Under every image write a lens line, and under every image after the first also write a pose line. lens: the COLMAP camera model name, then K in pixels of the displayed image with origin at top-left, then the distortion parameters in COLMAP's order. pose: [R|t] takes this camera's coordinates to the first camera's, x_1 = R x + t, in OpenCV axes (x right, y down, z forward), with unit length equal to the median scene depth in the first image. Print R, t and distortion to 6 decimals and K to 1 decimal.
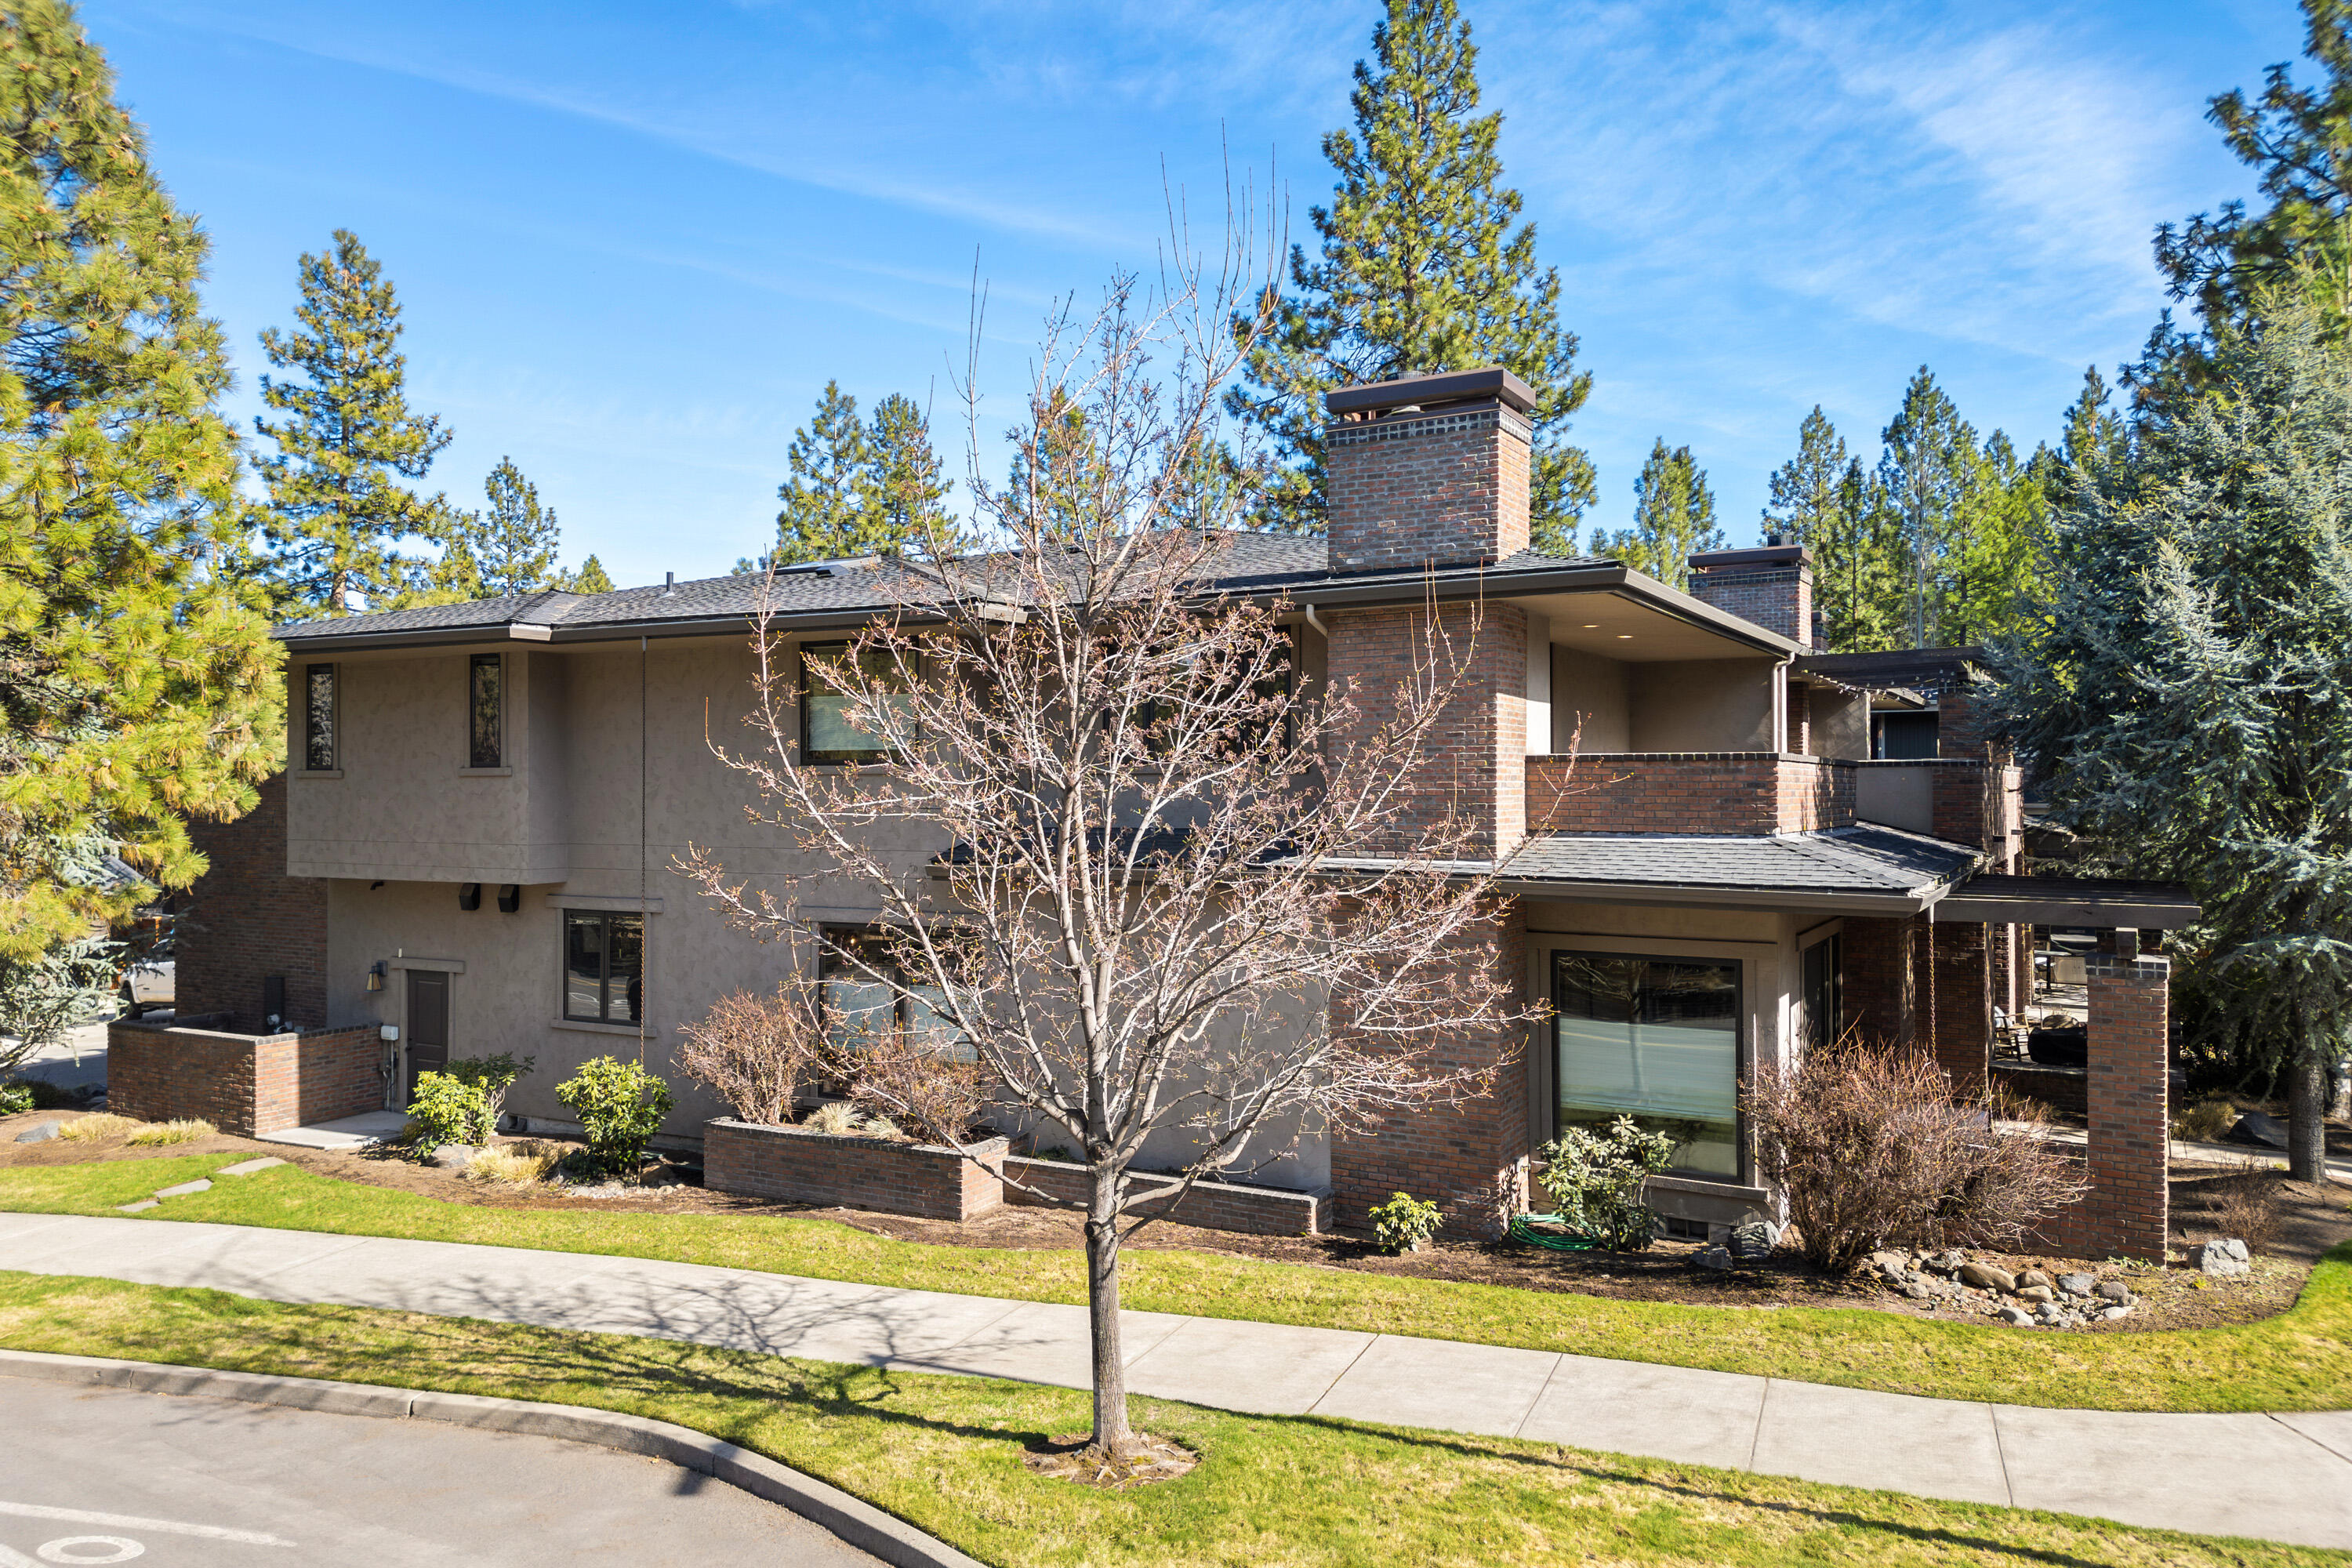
lens RADIAL K [[1659.6, 0, 1187.0], [0, 1659.6, 772.7], [0, 0, 1]] dist [0.036238, -0.010512]
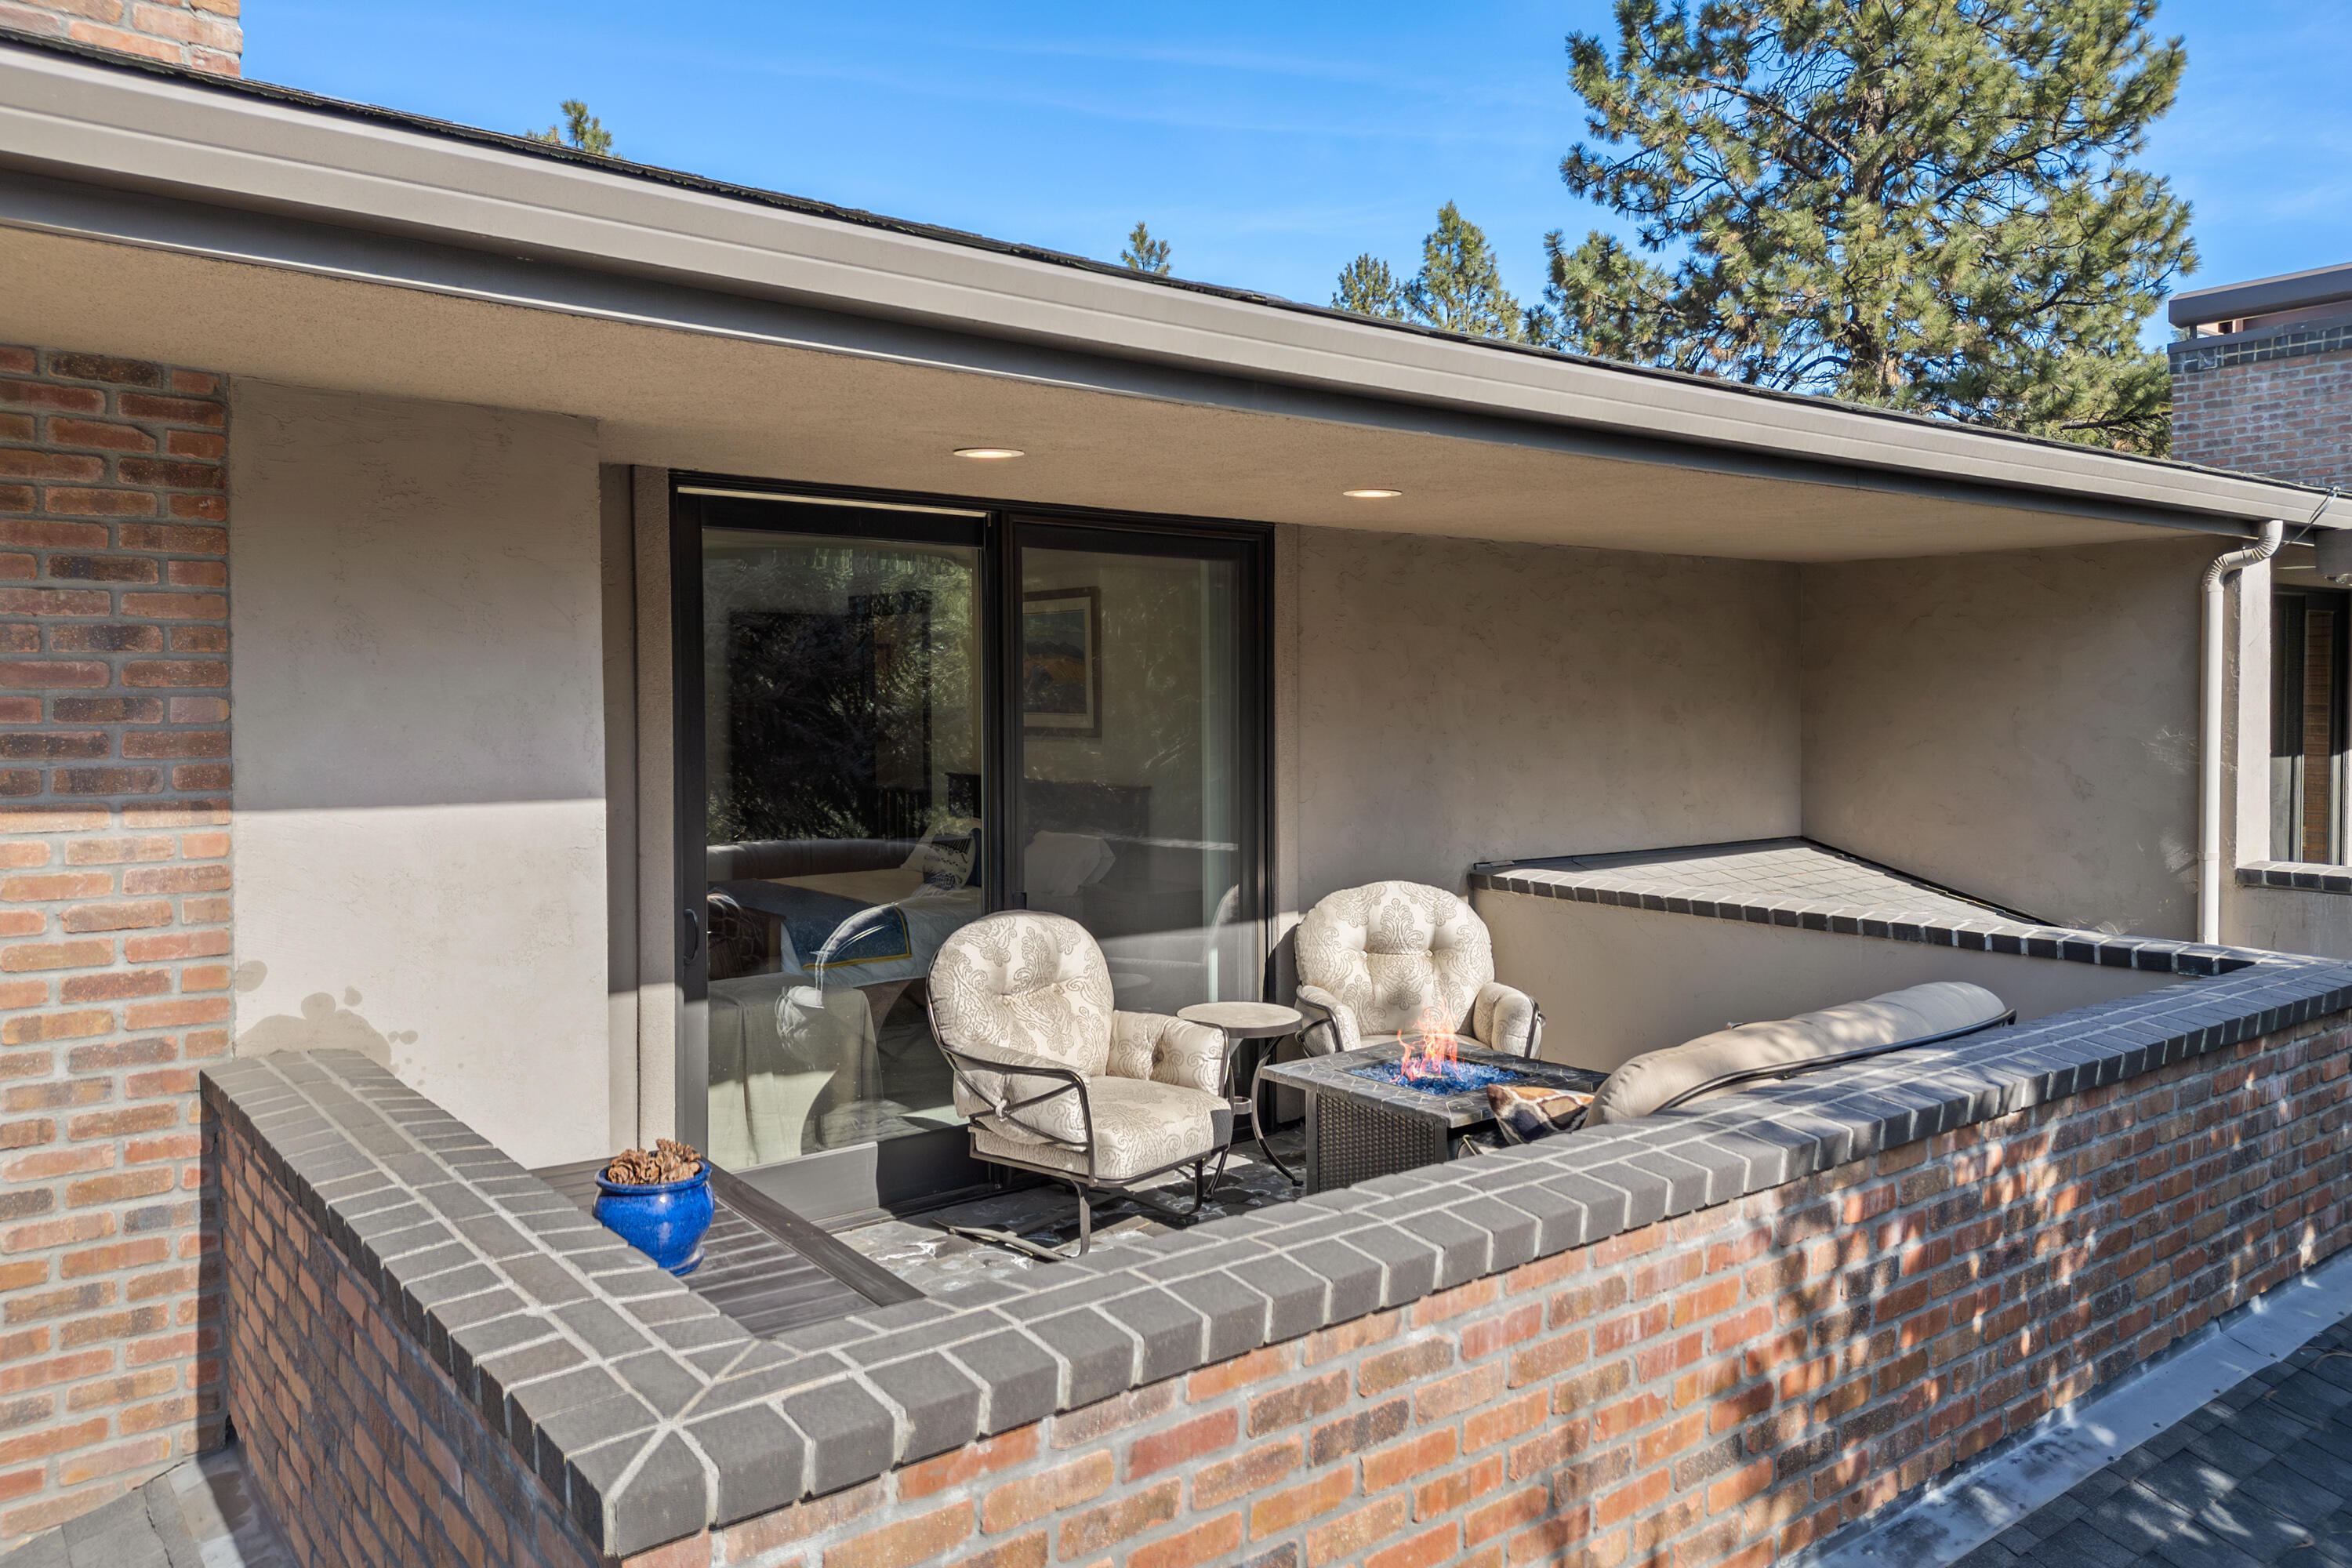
lens RADIAL K [[1659.6, 0, 1215.0], [0, 1659.6, 751.3], [0, 0, 1]] dist [0.036238, -0.010512]
pose [[0.931479, 0.006488, -0.363738, 0.134105], [0.011074, 0.998872, 0.046174, -0.019737], [0.363627, -0.047038, 0.930356, 0.292079]]
